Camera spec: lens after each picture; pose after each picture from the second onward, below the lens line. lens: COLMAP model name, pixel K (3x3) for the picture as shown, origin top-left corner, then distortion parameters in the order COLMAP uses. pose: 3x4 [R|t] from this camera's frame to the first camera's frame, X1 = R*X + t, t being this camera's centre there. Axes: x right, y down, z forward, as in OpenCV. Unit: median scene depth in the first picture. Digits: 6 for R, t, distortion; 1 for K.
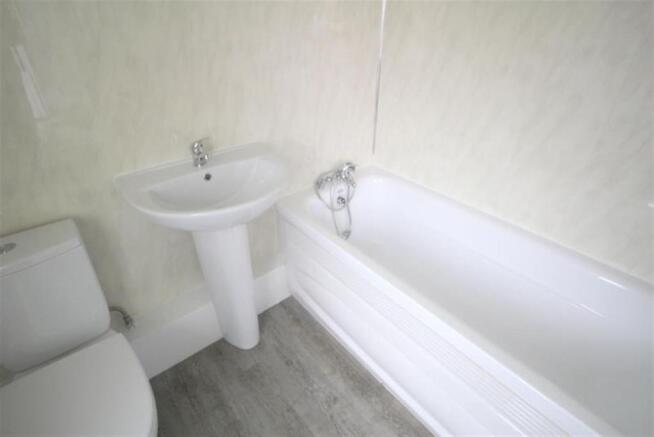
lens RADIAL K [[335.1, 0, 323.0], [0, 335.1, 218.2], [0, 0, 1]] dist [-0.002041, -0.001334]
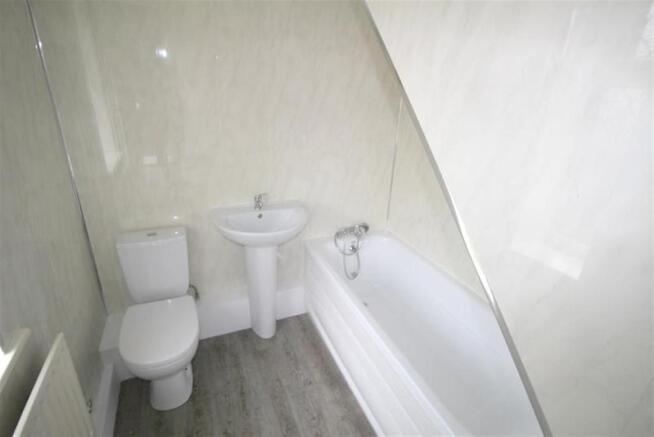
lens RADIAL K [[335.1, 0, 323.0], [0, 335.1, 218.2], [0, 0, 1]] dist [-0.002041, -0.001334]
pose [[0.957816, 0.150340, -0.244921, 0.293856], [-0.191154, 0.969667, -0.152335, 0.065290], [0.214589, 0.192727, 0.957501, -0.422988]]
